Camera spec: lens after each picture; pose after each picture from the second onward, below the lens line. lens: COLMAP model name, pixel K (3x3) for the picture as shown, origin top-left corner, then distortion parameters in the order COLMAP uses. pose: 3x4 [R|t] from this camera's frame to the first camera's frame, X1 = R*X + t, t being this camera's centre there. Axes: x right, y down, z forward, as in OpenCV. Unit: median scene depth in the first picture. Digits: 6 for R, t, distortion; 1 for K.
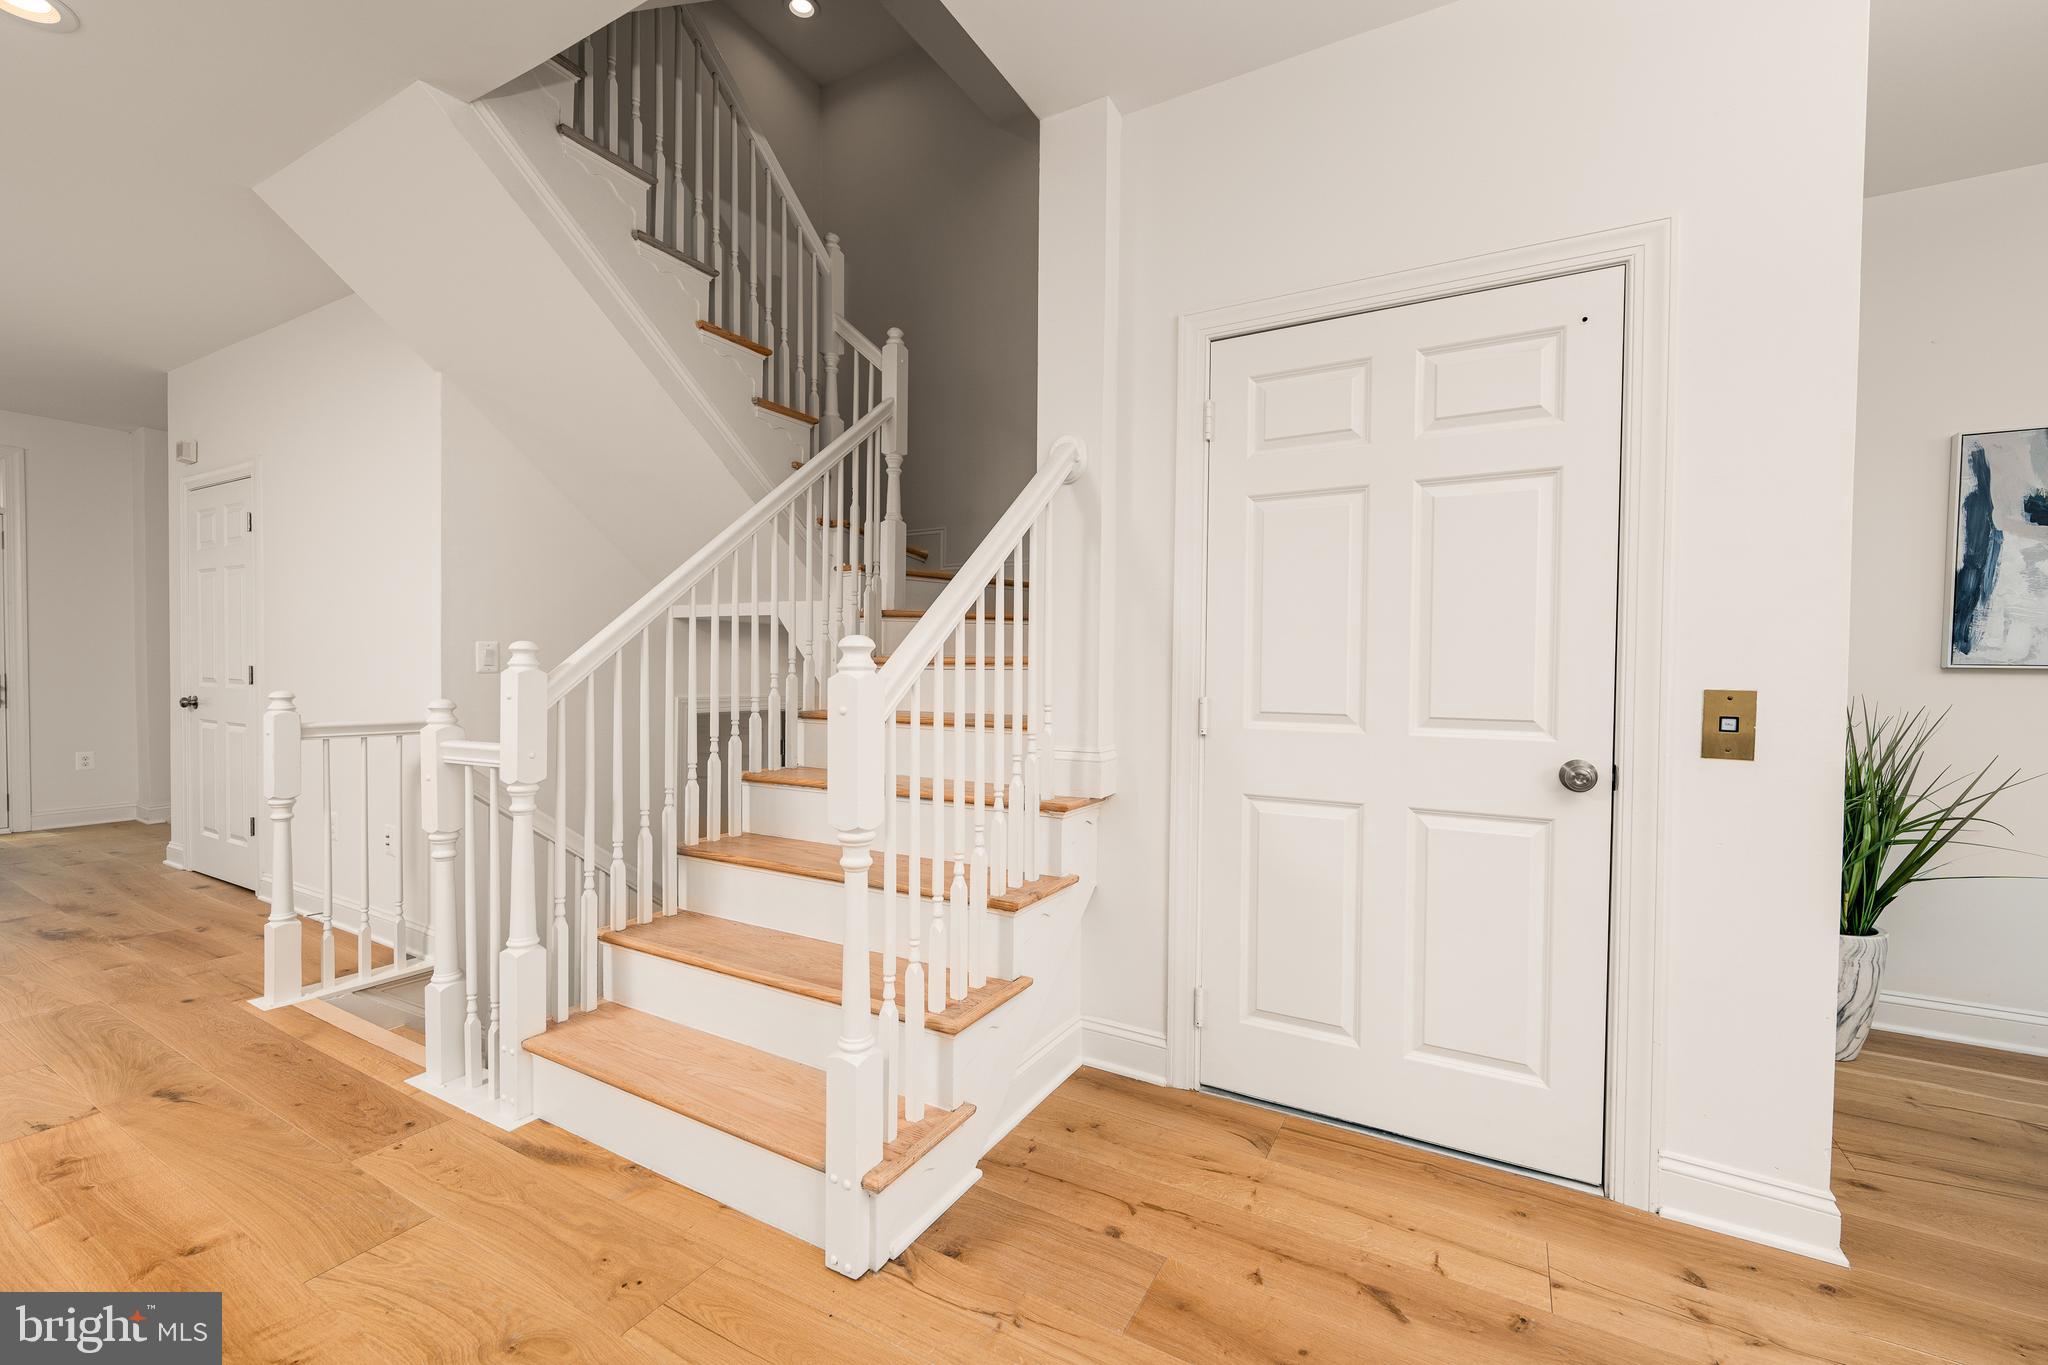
lens RADIAL K [[835.3, 0, 1026.3], [0, 835.3, 687.2], [0, 0, 1]] dist [0.000091, -0.000077]
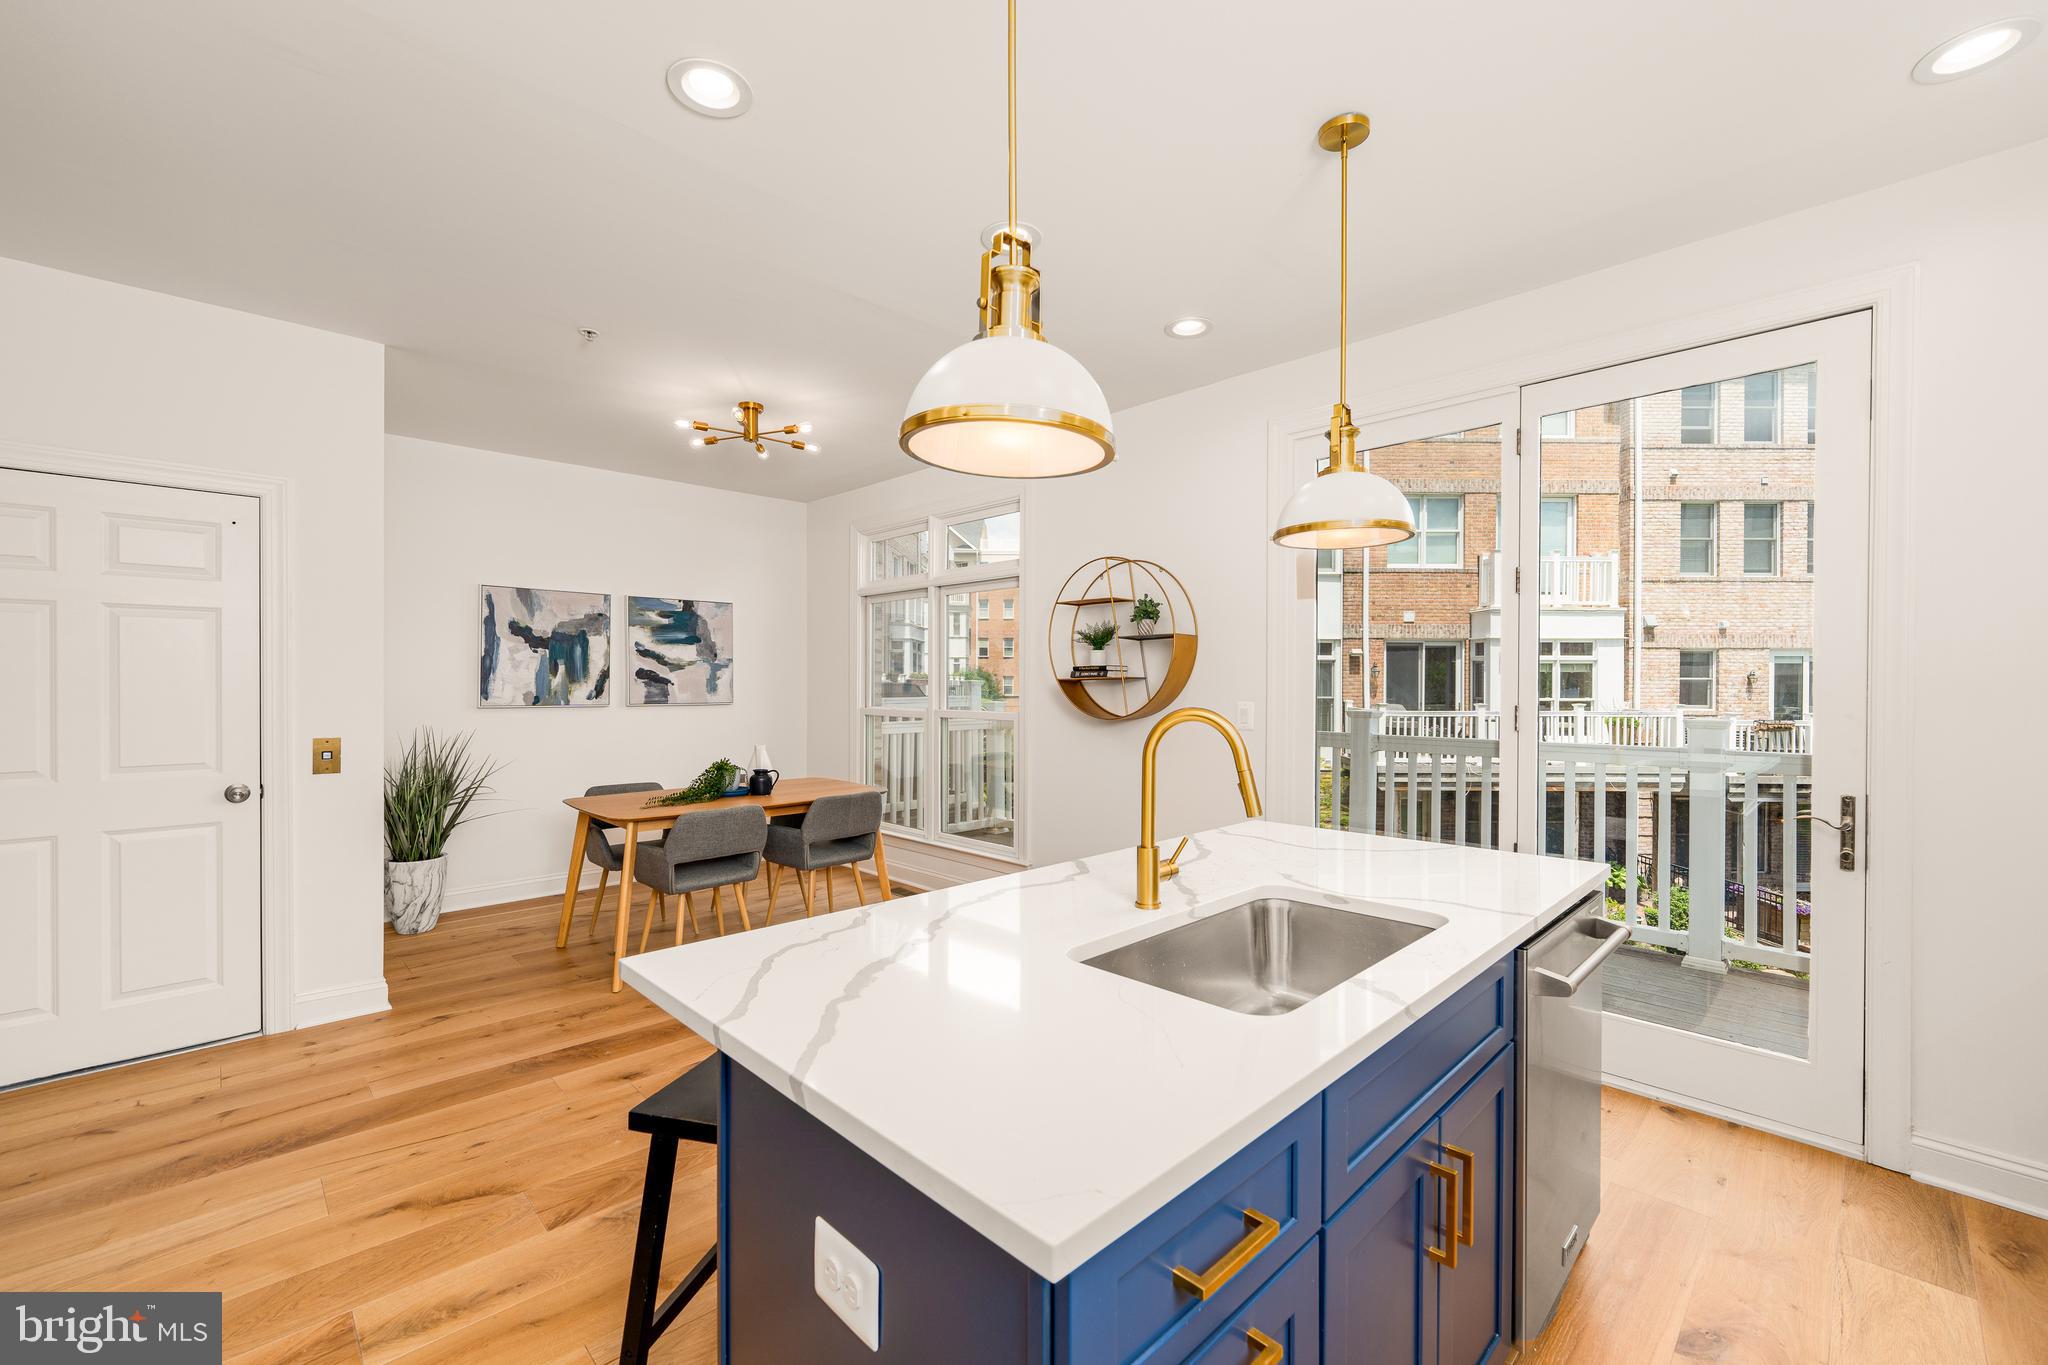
lens RADIAL K [[835.3, 0, 1026.3], [0, 835.3, 687.2], [0, 0, 1]] dist [0.000091, -0.000077]
pose [[0.272866, -0.015512, 0.961927, -0.379252], [0.018384, 0.999772, 0.010908, -0.069953], [-0.961876, 0.014708, 0.273089, -0.722022]]
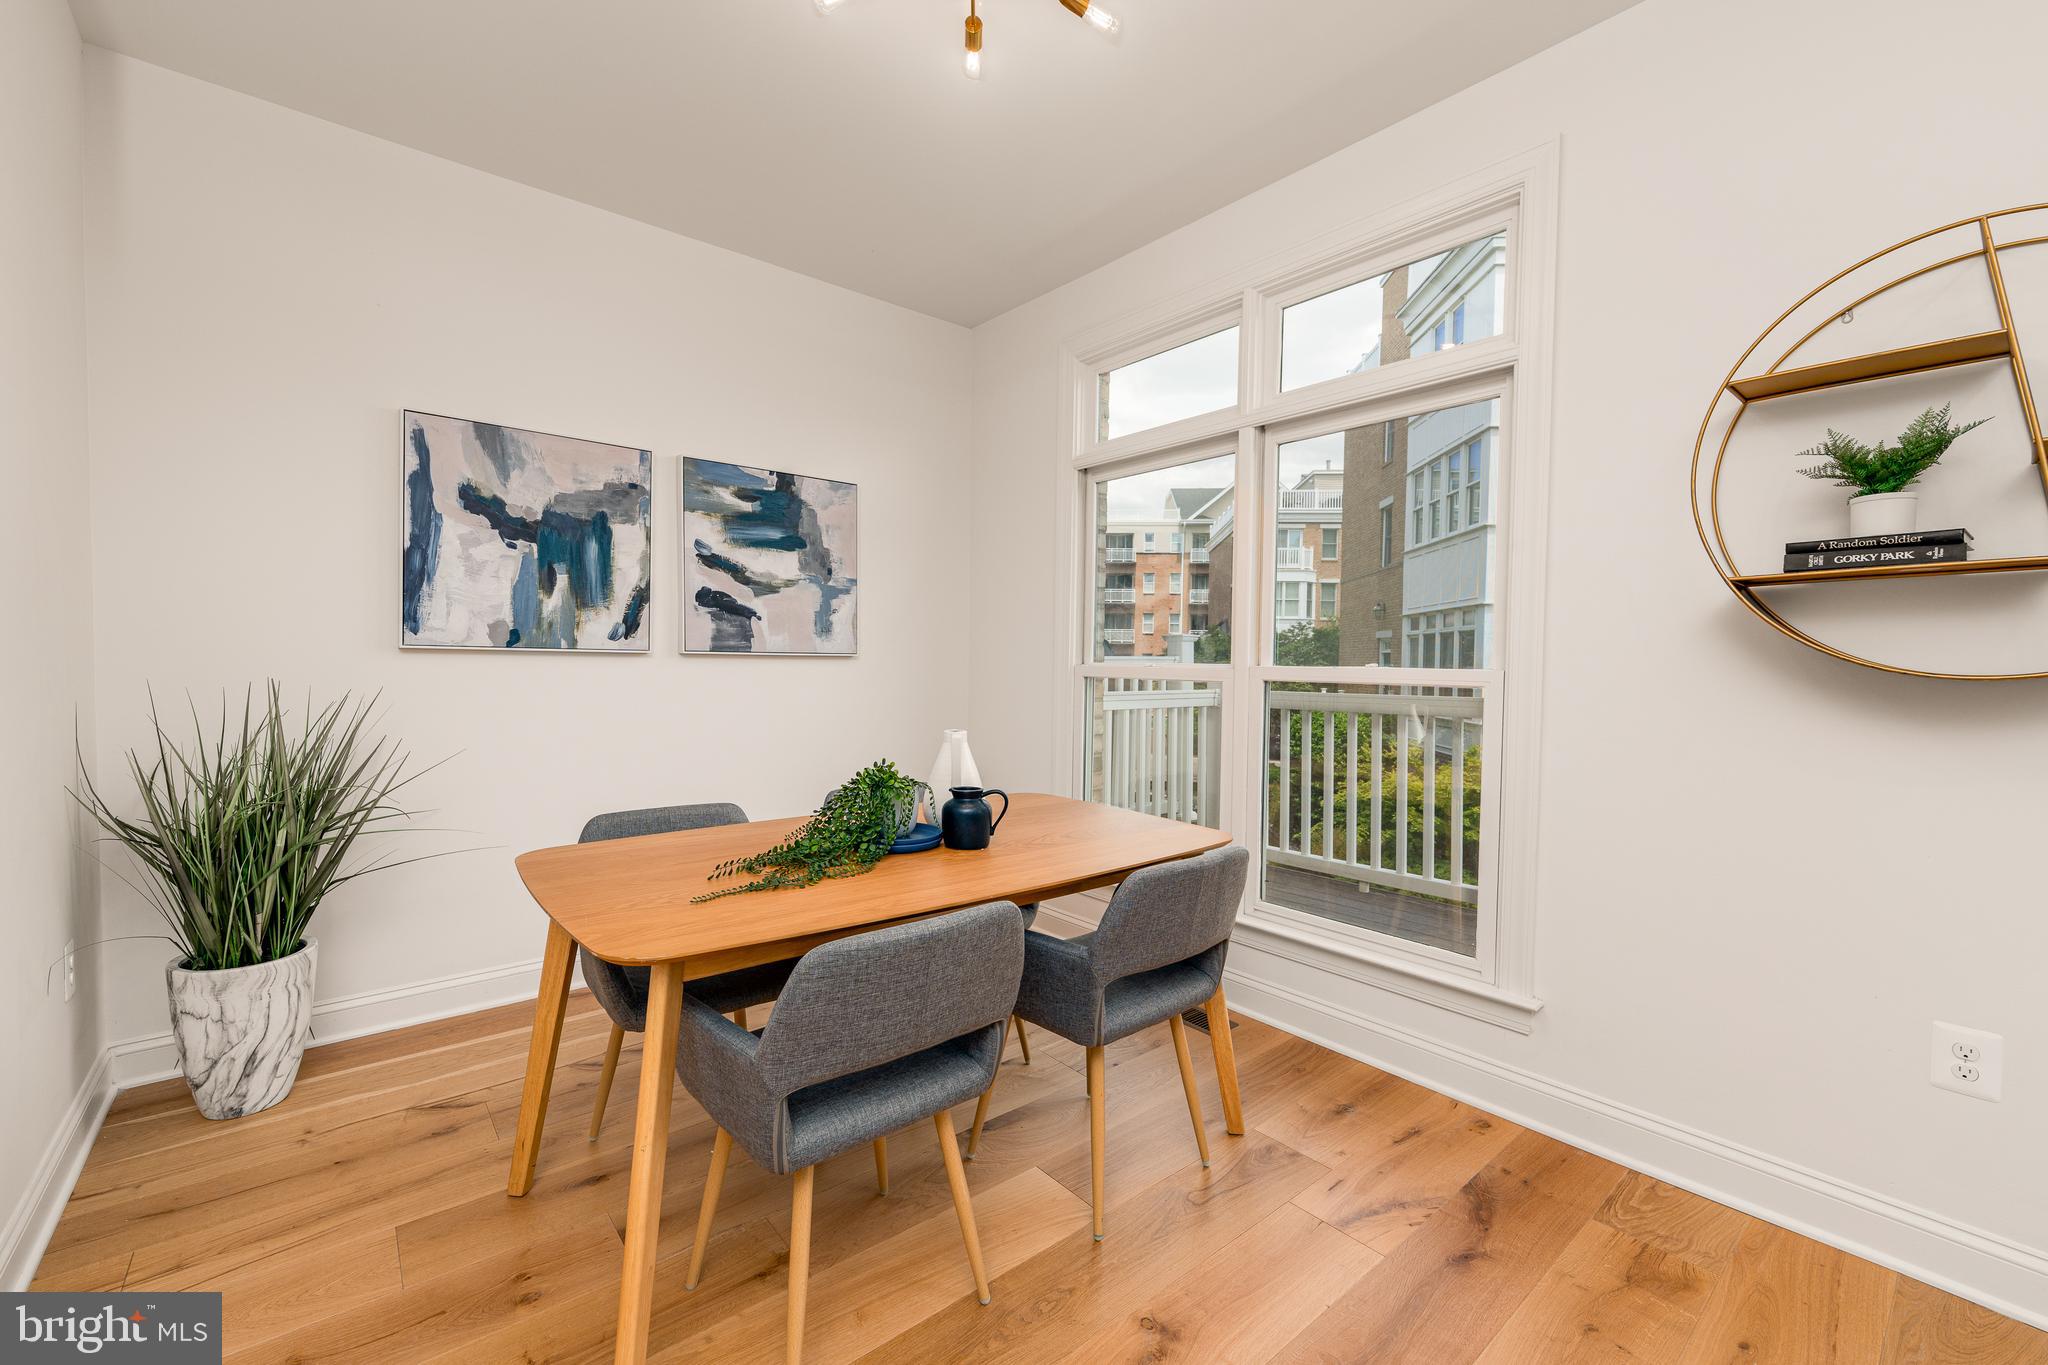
lens RADIAL K [[835.3, 0, 1026.3], [0, 835.3, 687.2], [0, 0, 1]] dist [0.000091, -0.000077]
pose [[0.344040, -0.036665, 0.938239, 0.456365], [0.007709, 0.999314, 0.036225, -0.007705], [-0.938923, -0.005230, 0.344087, -0.020463]]
